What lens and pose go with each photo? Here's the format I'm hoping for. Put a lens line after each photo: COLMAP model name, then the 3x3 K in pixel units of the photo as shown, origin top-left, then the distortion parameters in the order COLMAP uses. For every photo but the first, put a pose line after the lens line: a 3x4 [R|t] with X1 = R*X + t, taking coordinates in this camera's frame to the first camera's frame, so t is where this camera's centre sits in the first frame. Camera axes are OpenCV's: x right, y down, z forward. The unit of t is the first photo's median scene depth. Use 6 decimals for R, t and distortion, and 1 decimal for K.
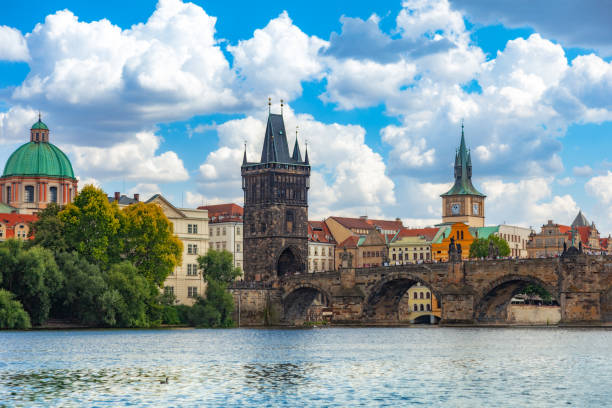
lens RADIAL K [[1549.0, 0, 303.6], [0, 1549.0, 202.6], [0, 0, 1]] dist [0.625102, 0.262323]
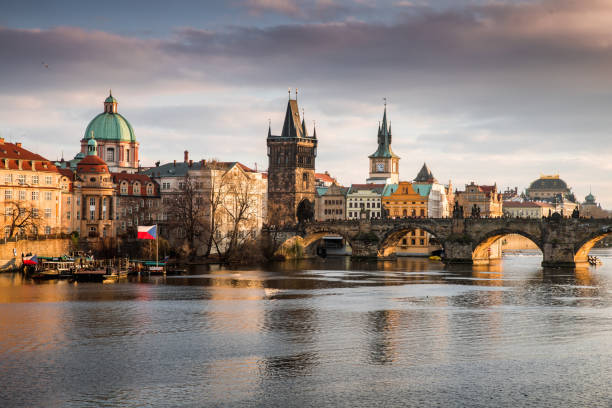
lens RADIAL K [[1549.0, 0, 303.6], [0, 1549.0, 202.6], [0, 0, 1]] dist [0.625102, 0.262323]
pose [[0.962692, 0.019922, 0.269866, -0.371336], [-0.037570, 0.997468, 0.060387, -0.050188], [-0.267980, -0.068272, 0.961002, -0.294233]]
